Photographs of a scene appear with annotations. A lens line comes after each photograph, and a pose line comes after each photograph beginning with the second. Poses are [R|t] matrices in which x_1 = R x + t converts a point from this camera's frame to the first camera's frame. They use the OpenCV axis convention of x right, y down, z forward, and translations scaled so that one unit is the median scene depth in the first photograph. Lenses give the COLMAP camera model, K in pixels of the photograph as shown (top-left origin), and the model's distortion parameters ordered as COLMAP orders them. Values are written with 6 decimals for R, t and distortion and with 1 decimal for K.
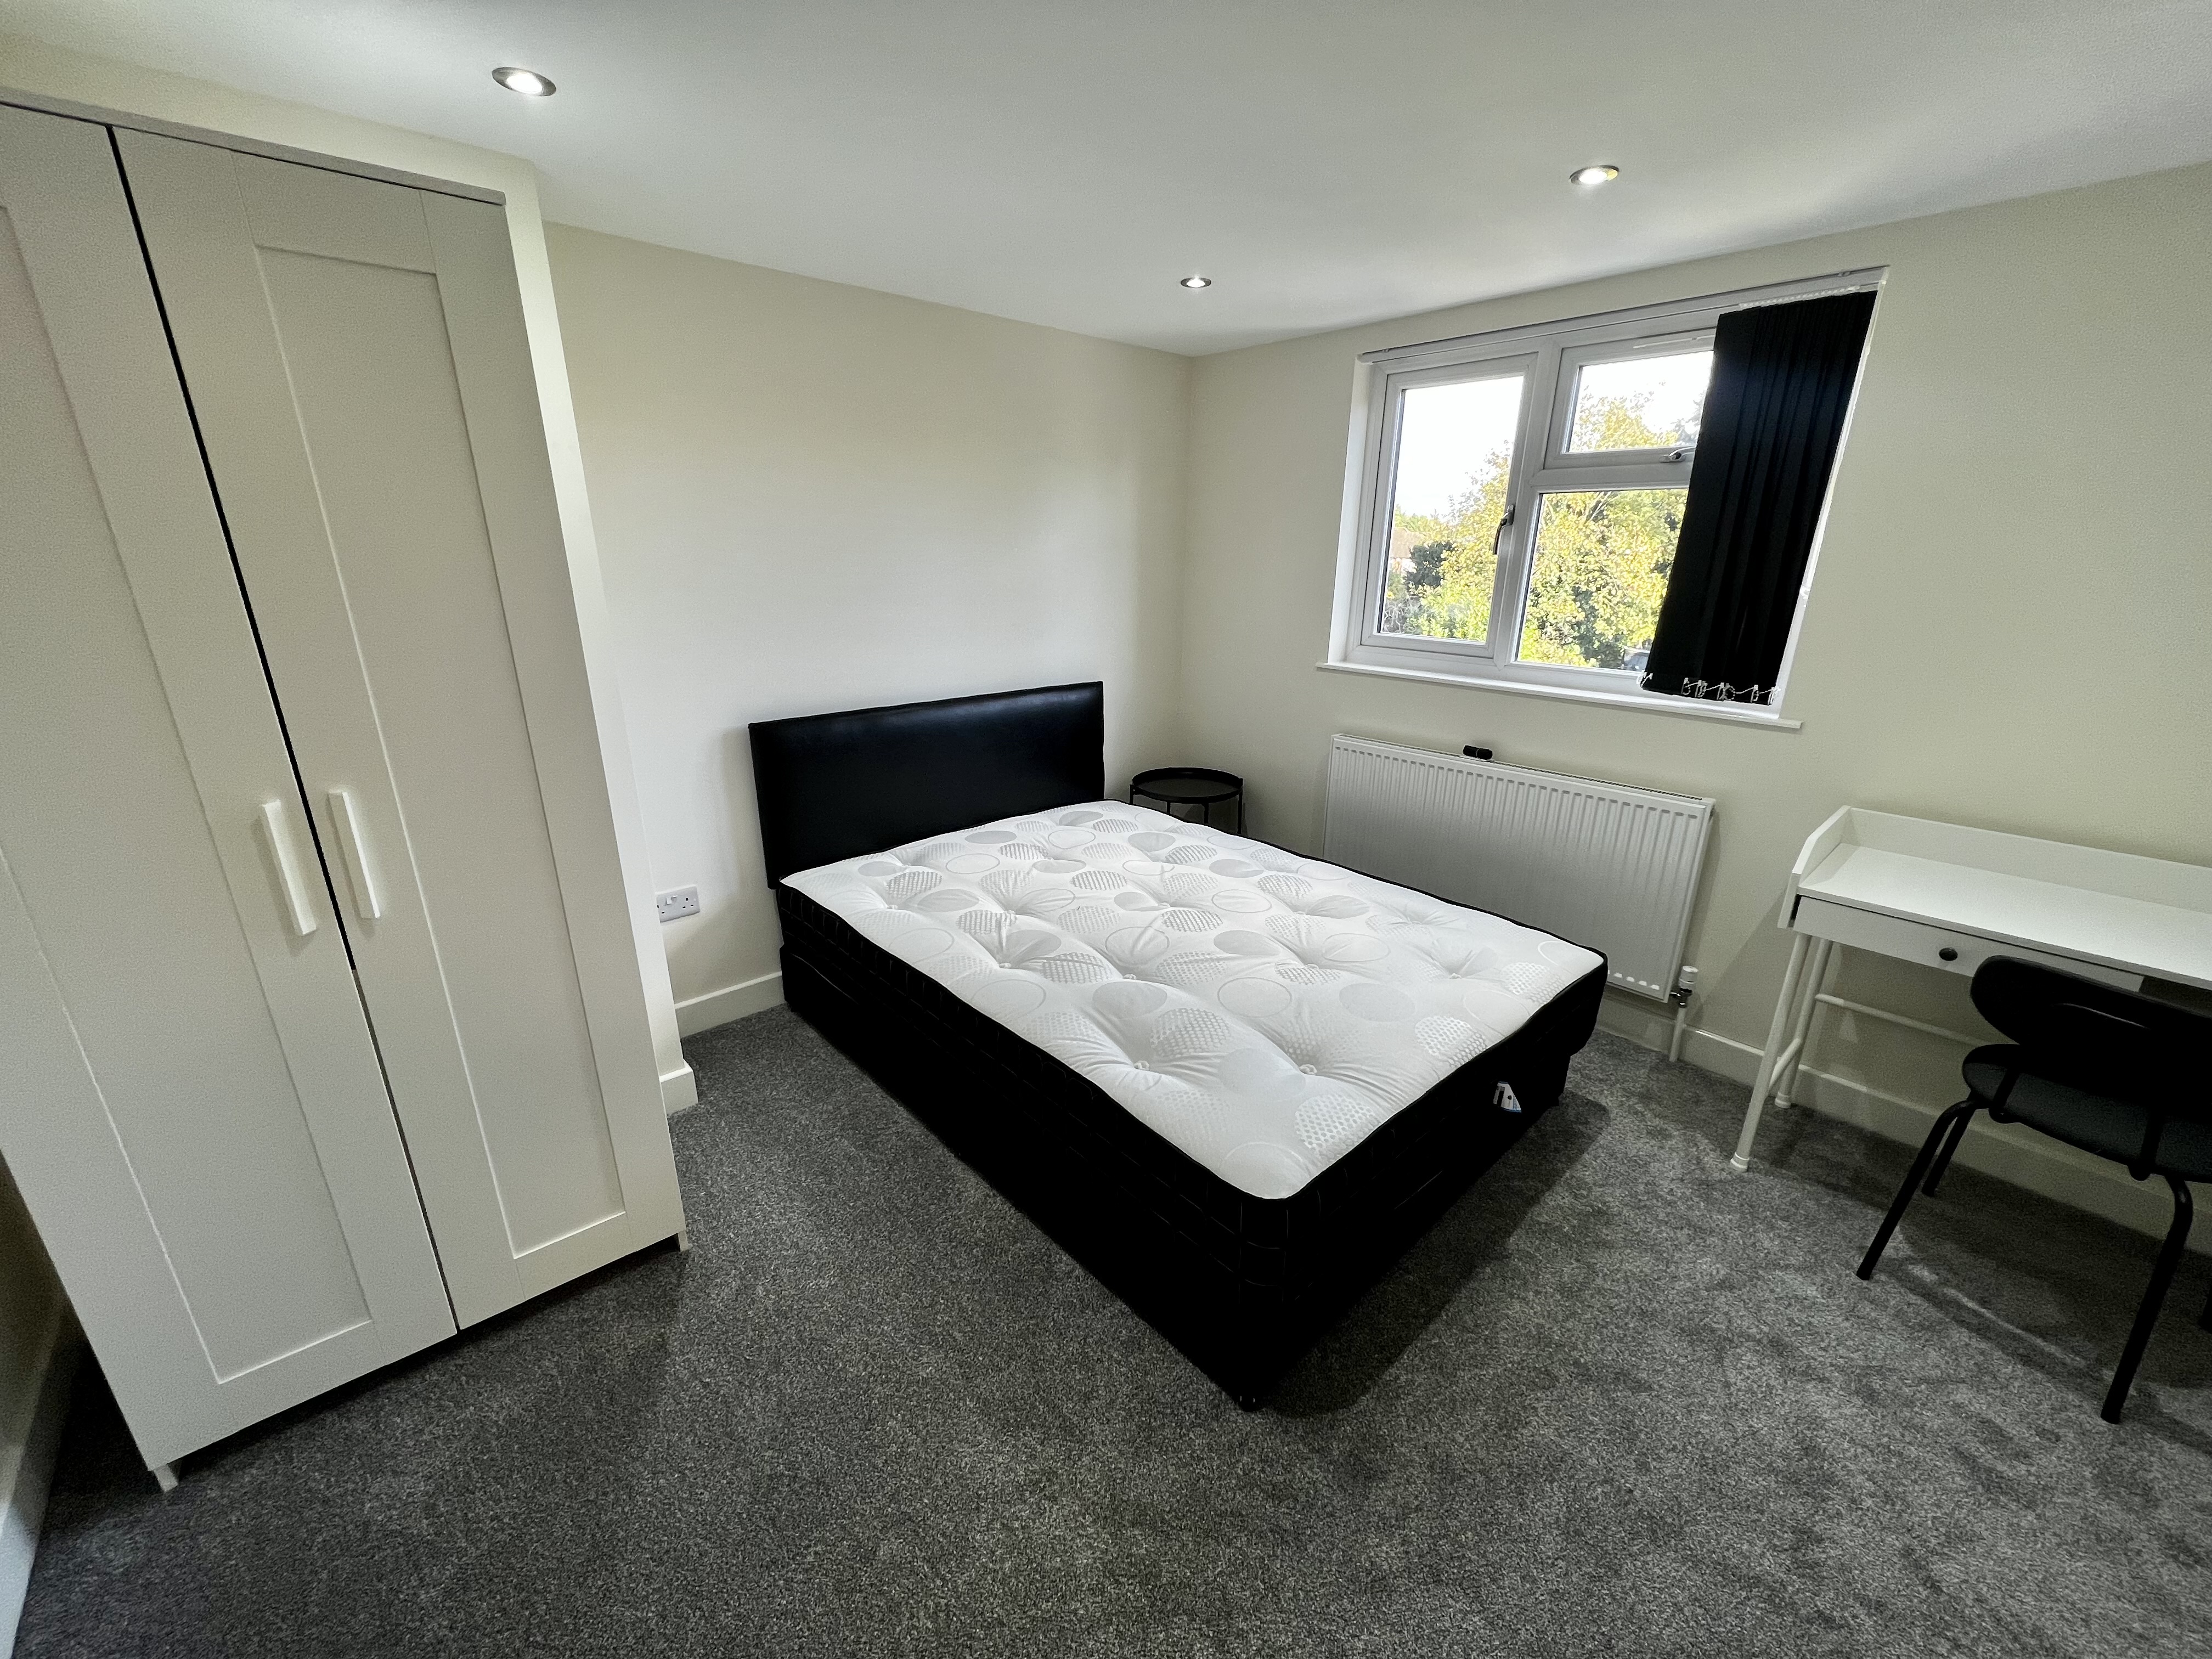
lens RADIAL K [[879.5, 0, 1110.9], [0, 879.5, 833.1], [0, 0, 1]] dist [-0.000722, -0.000049]
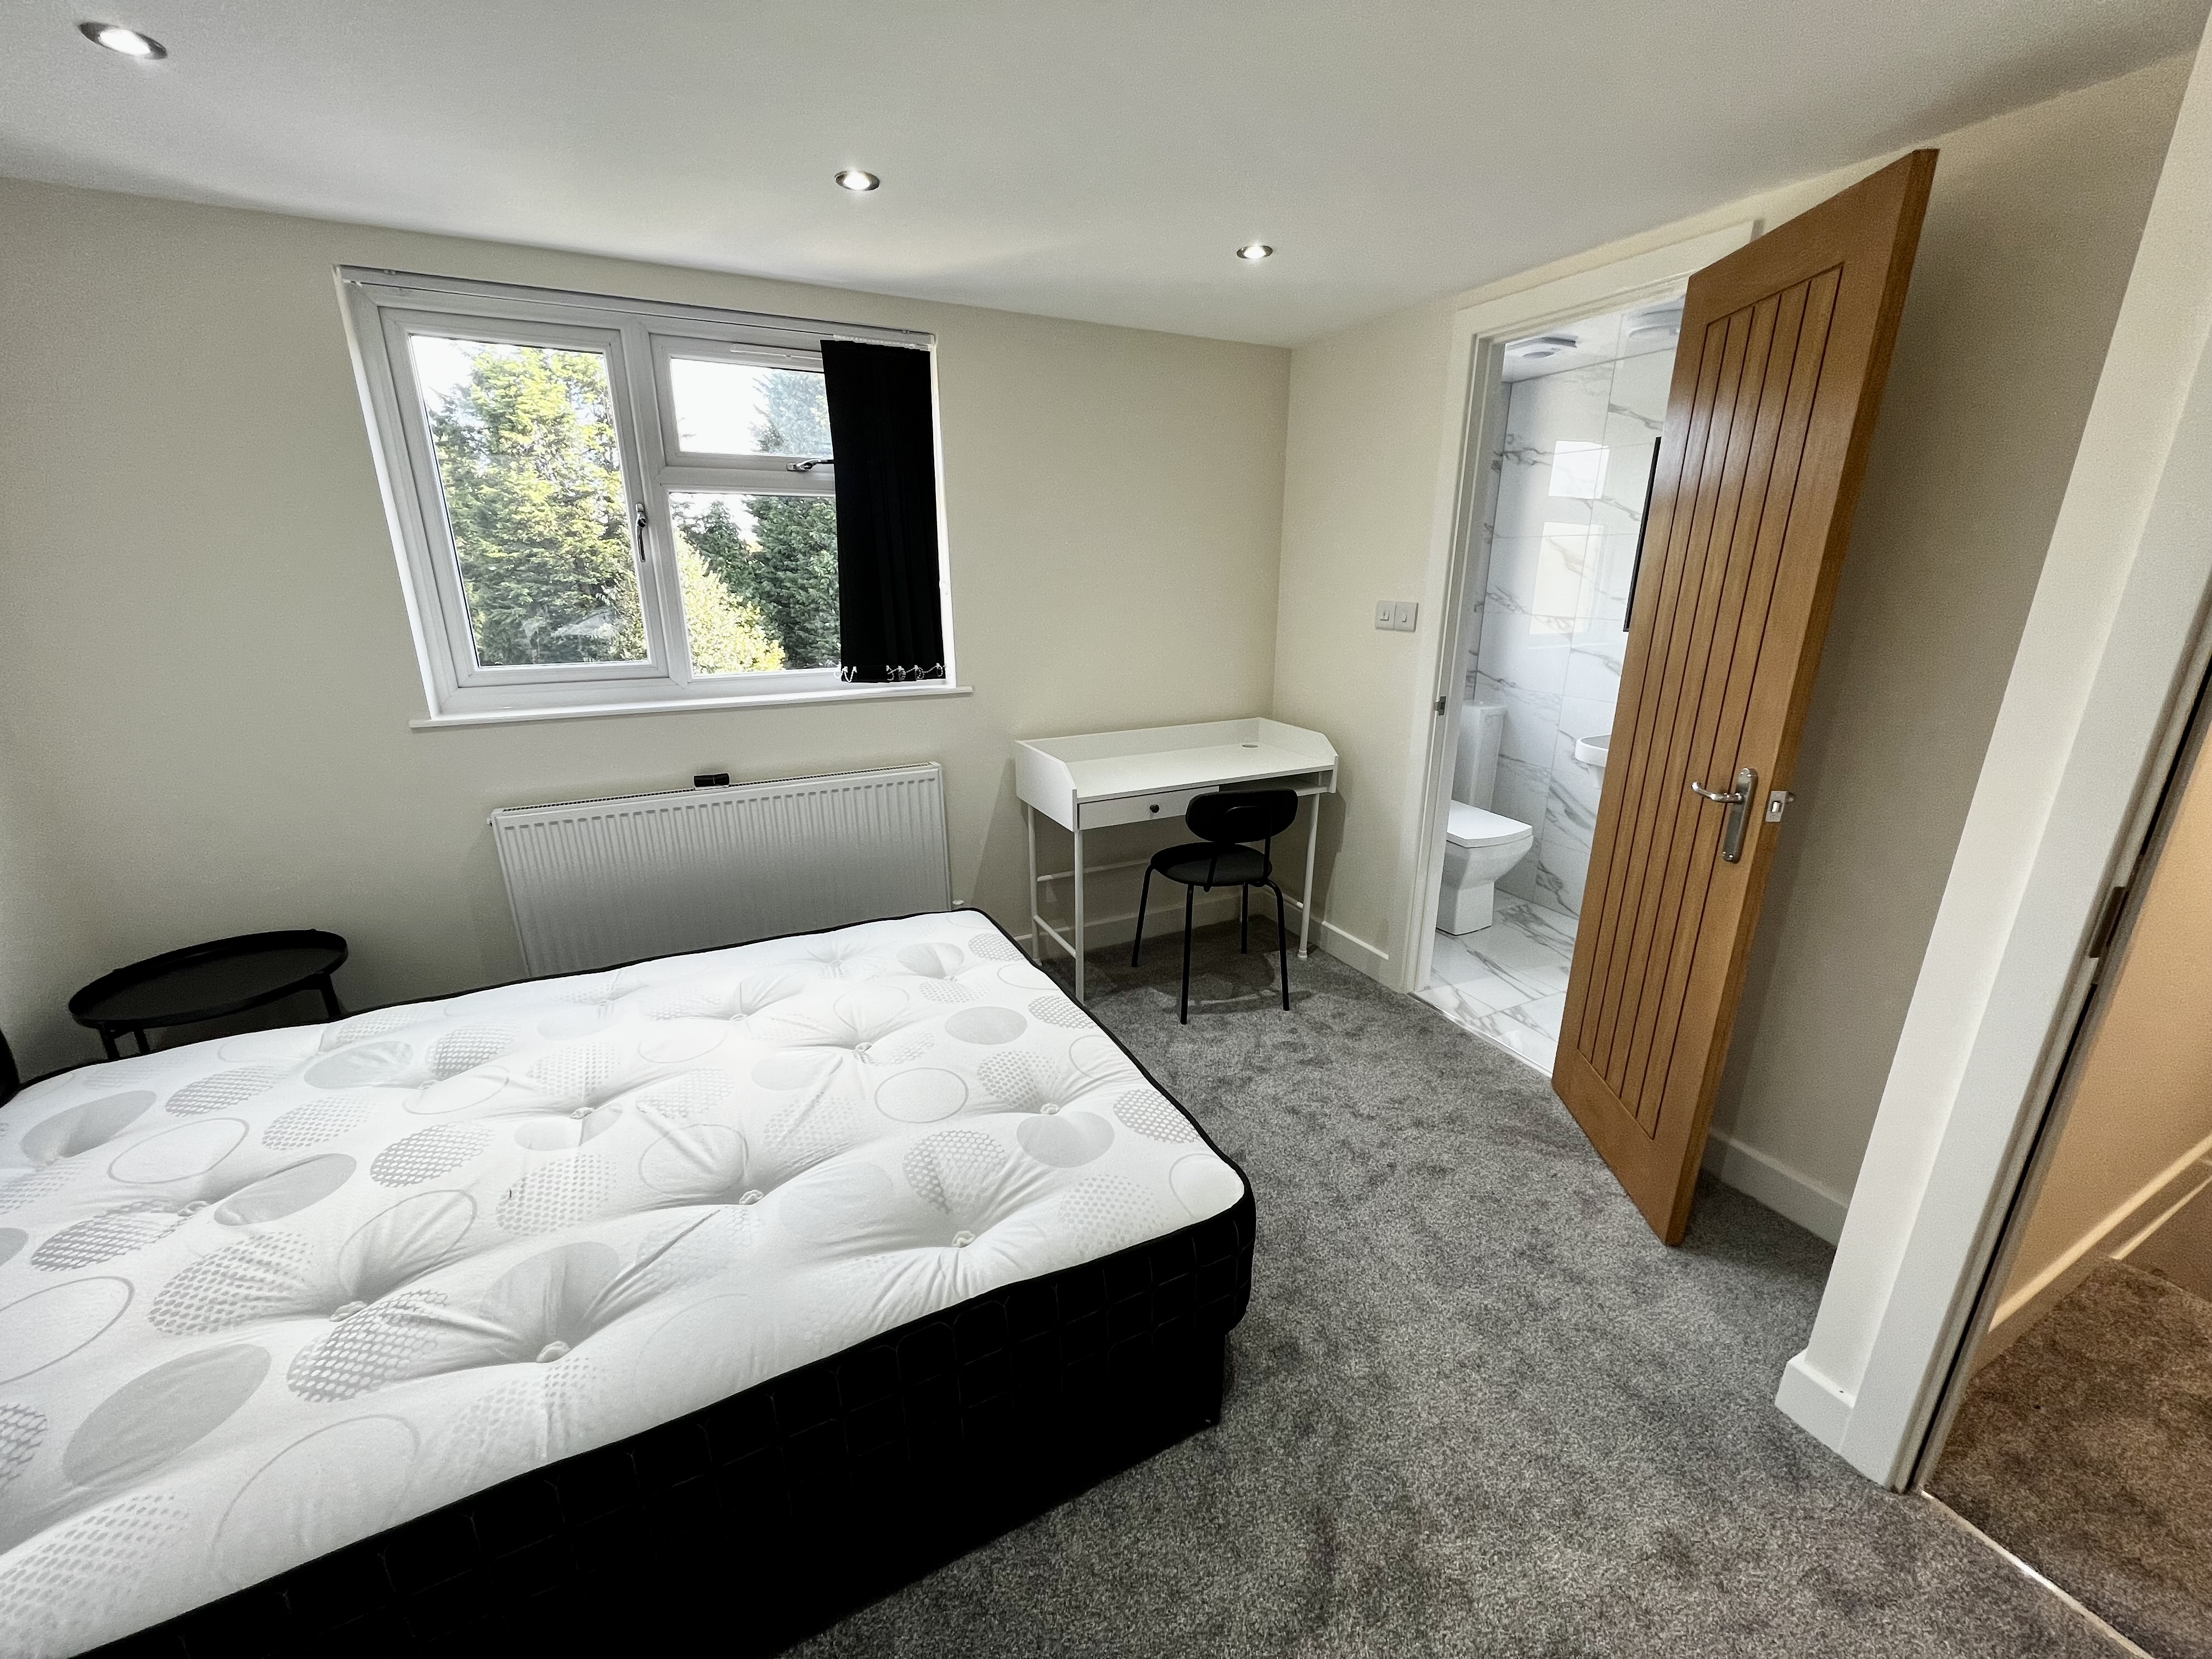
lens RADIAL K [[879.5, 0, 1112.9], [0, 879.5, 832.1], [0, 0, 1]] dist [-0.000722, -0.000049]
pose [[0.254167, -0.292611, 0.921834, -0.401258], [0.303187, 0.929197, 0.211354, -0.136045], [-0.918410, 0.225769, 0.324887, 0.435828]]
